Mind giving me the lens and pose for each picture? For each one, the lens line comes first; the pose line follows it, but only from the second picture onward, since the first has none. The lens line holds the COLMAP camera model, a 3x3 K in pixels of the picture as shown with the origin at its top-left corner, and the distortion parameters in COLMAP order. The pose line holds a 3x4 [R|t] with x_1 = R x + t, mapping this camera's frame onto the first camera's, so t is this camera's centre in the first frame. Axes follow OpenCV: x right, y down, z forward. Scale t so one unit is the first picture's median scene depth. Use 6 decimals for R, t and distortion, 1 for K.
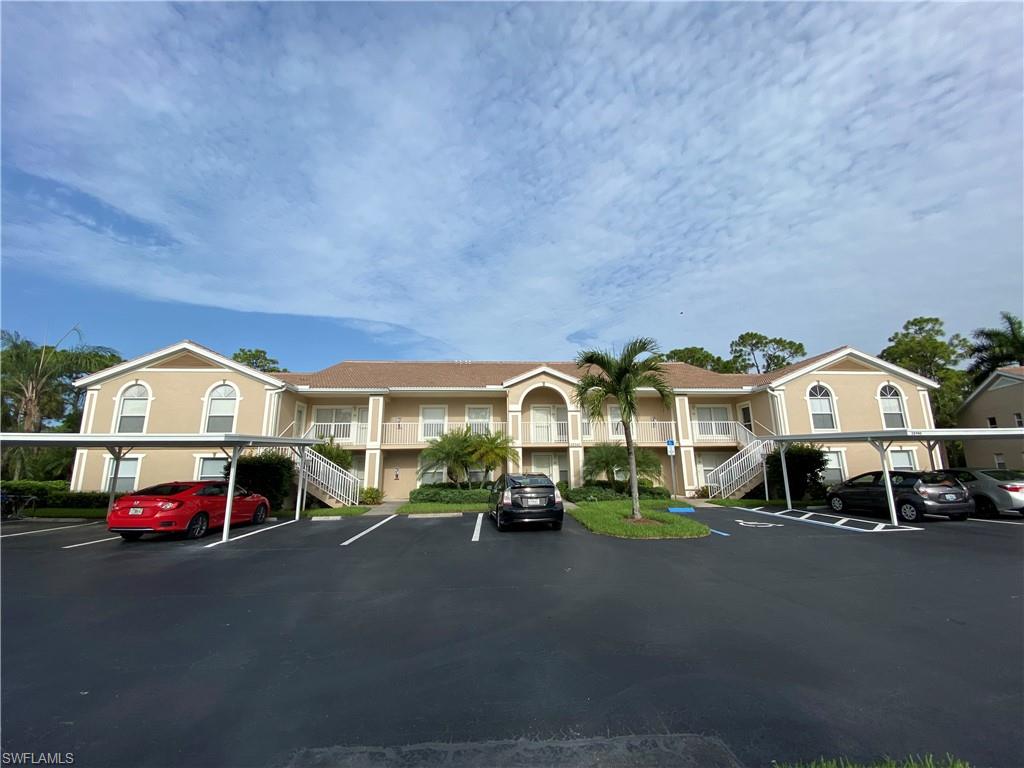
lens RADIAL K [[419.1, 0, 507.4], [0, 419.1, 385.3], [0, 0, 1]] dist [0.011101, -0.016802]
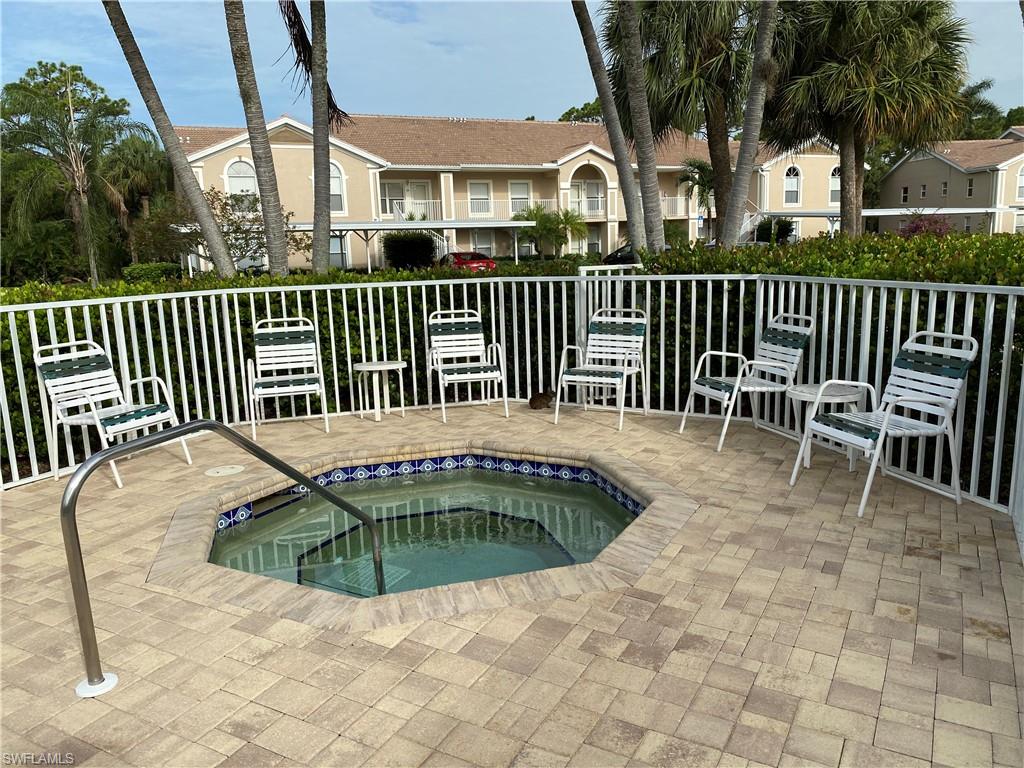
lens RADIAL K [[767.2, 0, 512.0], [0, 767.2, 384.0], [0, 0, 1]] dist [-0.003544, -0.000904]
pose [[0.926796, -0.091122, 0.364344, -0.874728], [-0.038975, 0.941546, 0.334622, -0.118329], [-0.373538, -0.324327, 0.869069, -0.824608]]
